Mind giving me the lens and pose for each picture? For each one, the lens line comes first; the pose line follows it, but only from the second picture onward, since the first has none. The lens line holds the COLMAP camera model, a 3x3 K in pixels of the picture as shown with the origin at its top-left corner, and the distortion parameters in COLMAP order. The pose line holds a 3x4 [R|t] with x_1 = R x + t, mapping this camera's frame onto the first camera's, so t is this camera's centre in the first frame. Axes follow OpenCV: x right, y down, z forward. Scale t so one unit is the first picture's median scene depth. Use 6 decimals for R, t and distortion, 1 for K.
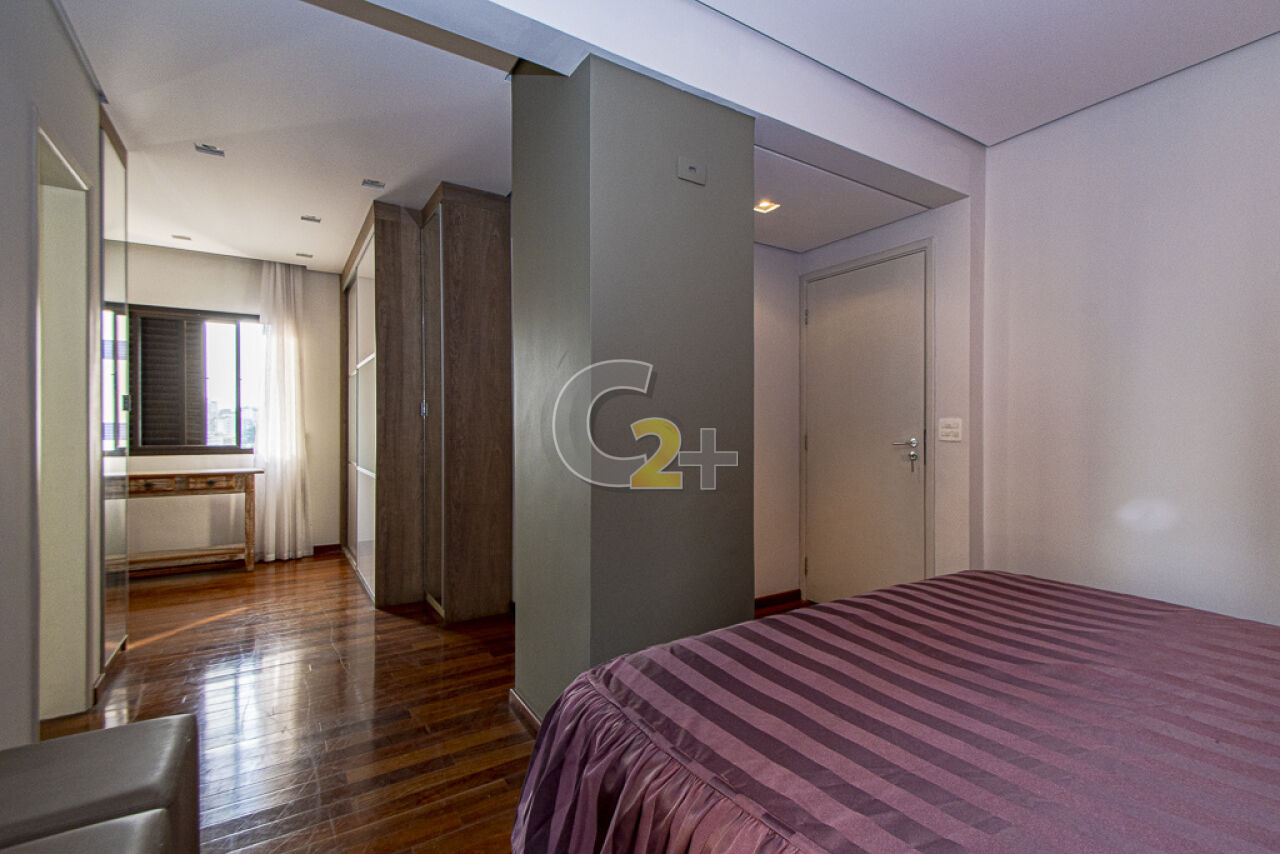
lens RADIAL K [[562.4, 0, 673.5], [0, 562.4, 430.2], [0, 0, 1]] dist [0.021197, -0.000507]
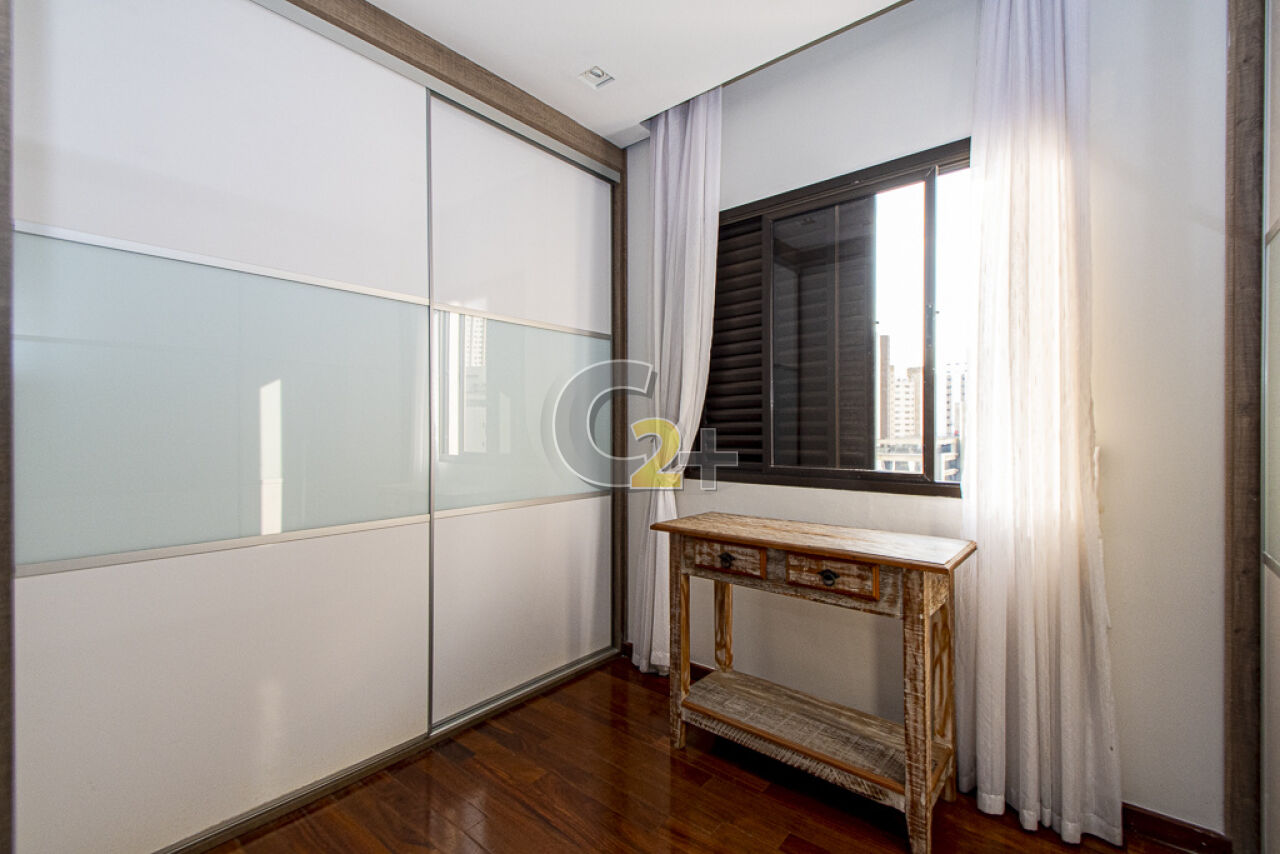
lens RADIAL K [[562.4, 0, 673.5], [0, 562.4, 430.2], [0, 0, 1]] dist [0.021197, -0.000507]
pose [[0.309950, 0.000627, -0.950753, -0.492157], [-0.006072, 0.999981, -0.001320, -0.003669], [0.950734, 0.006182, 0.309948, 0.795790]]
